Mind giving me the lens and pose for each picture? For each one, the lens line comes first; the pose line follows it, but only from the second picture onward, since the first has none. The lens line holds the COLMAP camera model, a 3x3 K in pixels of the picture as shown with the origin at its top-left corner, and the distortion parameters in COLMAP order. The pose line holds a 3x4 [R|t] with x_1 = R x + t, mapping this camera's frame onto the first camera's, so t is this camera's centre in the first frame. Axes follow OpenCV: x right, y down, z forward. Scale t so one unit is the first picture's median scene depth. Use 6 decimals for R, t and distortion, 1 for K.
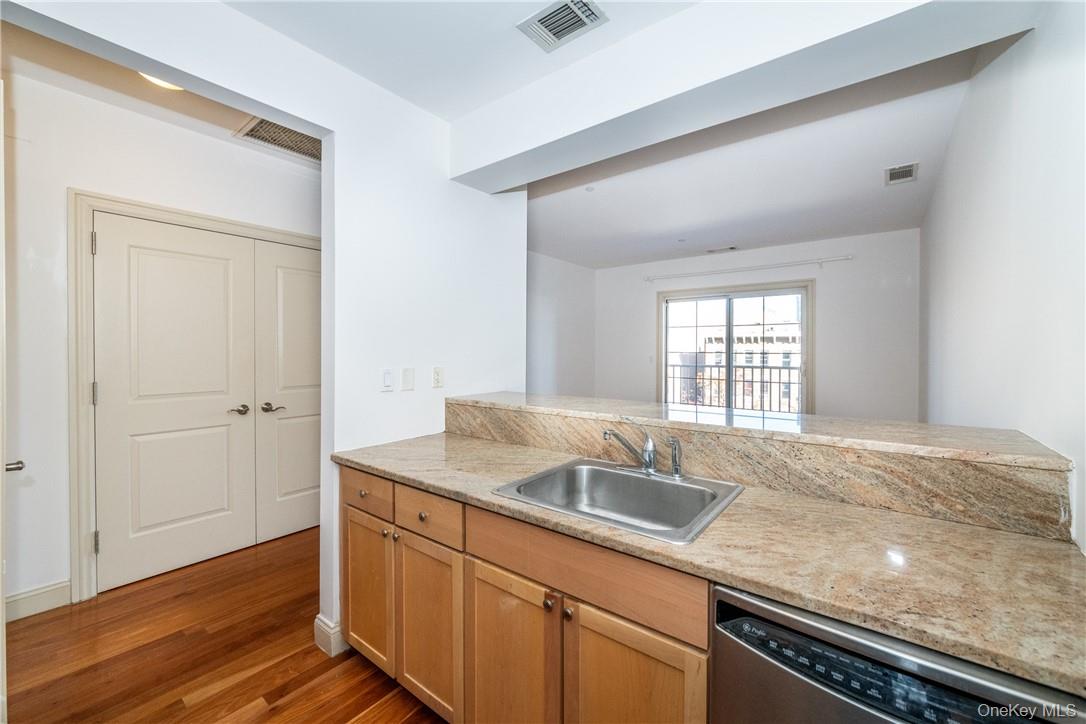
lens RADIAL K [[435.0, 0, 549.1], [0, 435.0, 357.5], [0, 0, 1]] dist [0.001164, 0.000268]
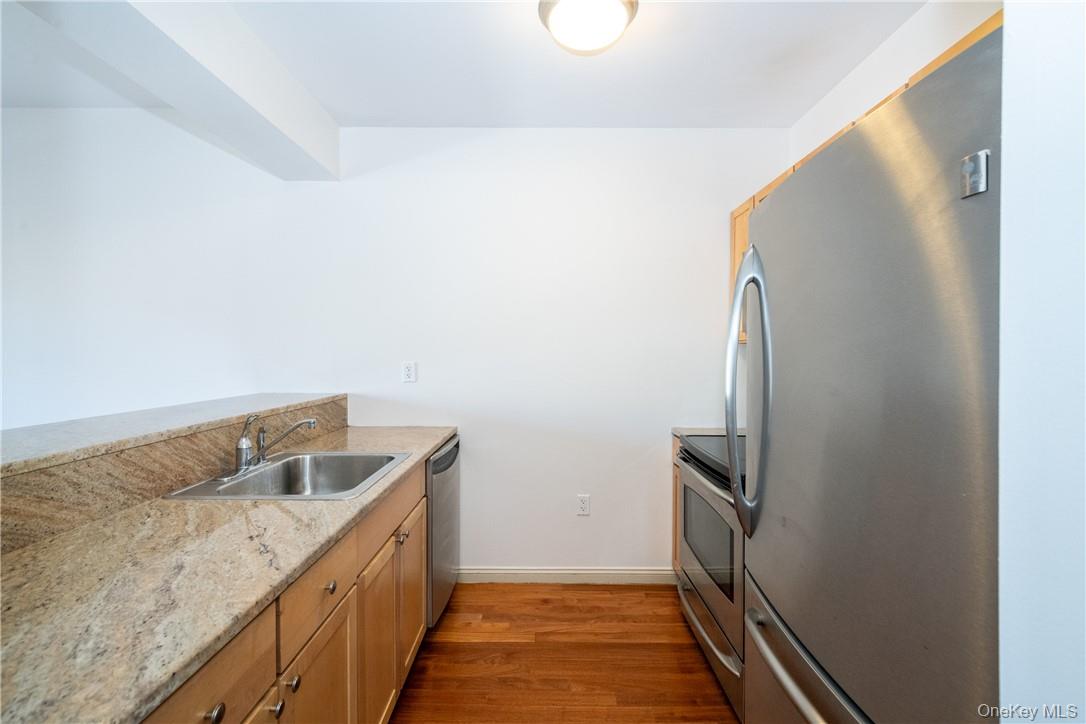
lens RADIAL K [[469.4, 0, 545.9], [0, 469.4, 357.9], [0, 0, 1]] dist [0.003474, 0.000842]
pose [[-0.612076, -0.008555, 0.790753, -1.773146], [0.006699, 0.999850, 0.016002, -0.002372], [-0.790771, 0.015092, -0.611926, 1.945135]]
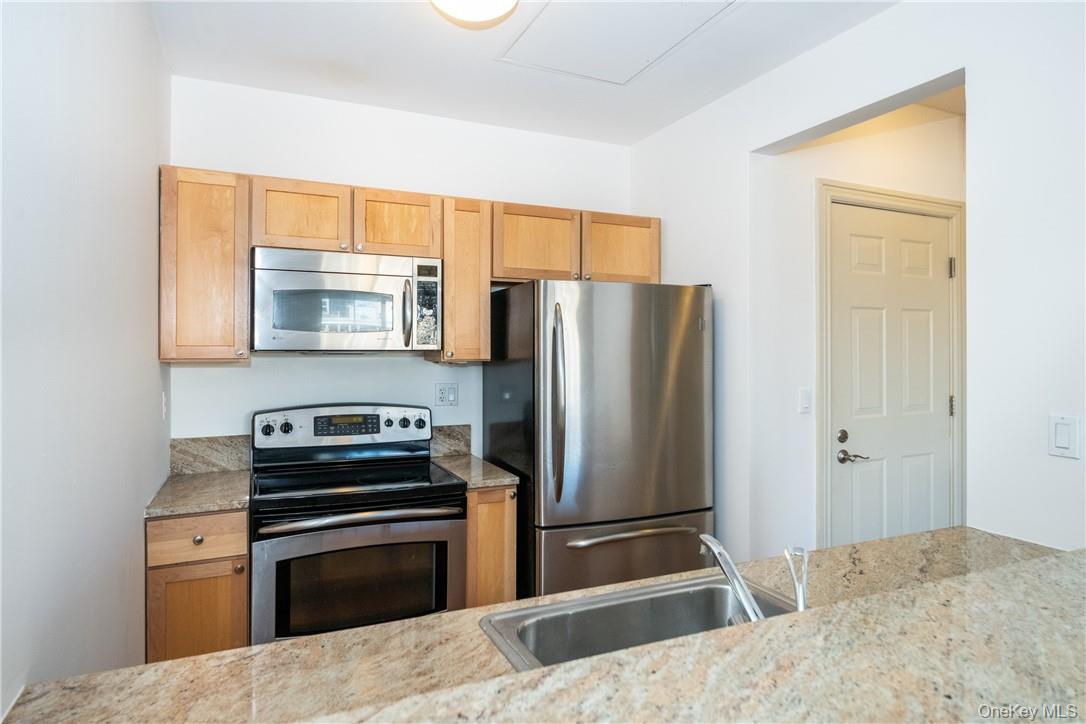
lens RADIAL K [[641.0, 0, 544.9], [0, 641.0, 356.8], [0, 0, 1]] dist [0.002251, -0.006925]
pose [[-0.472875, 0.002393, -0.881126, 1.482763], [-0.014438, 0.999841, 0.010463, -0.099846], [0.881011, 0.017669, -0.472766, 1.867249]]
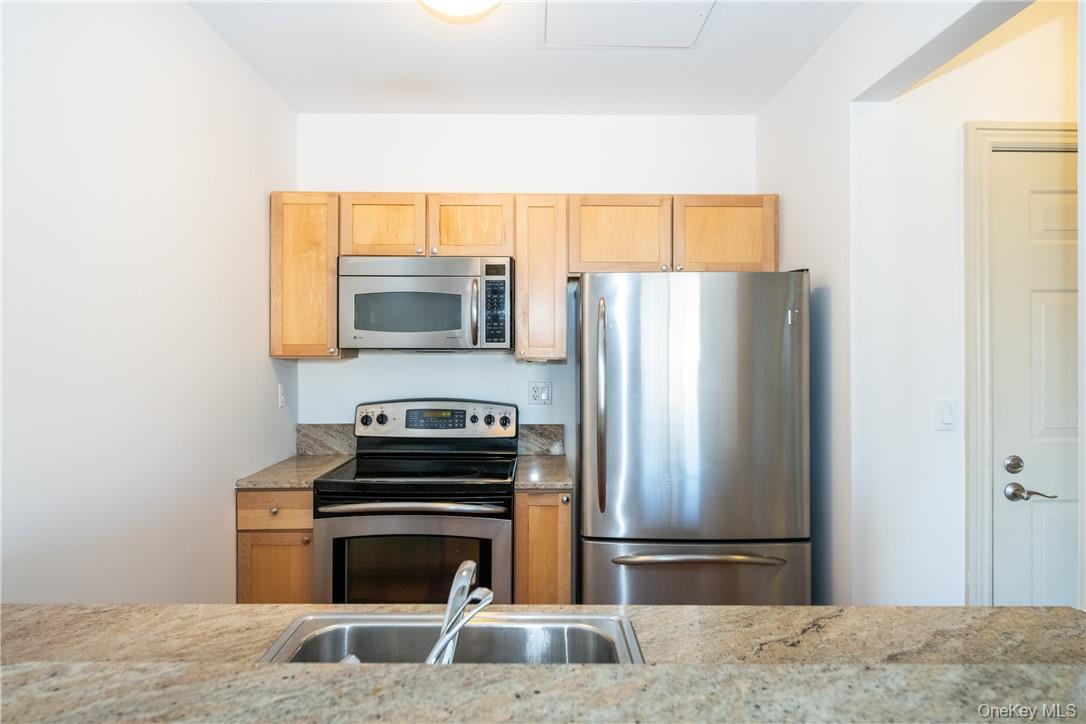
lens RADIAL K [[641.0, 0, 537.1], [0, 641.0, 355.9], [0, 0, 1]] dist [0.002251, -0.006925]
pose [[-0.792207, -0.000979, -0.610251, 0.785395], [-0.013907, 0.999768, 0.016449, -0.108260], [0.610094, 0.021517, -0.792037, 2.486820]]
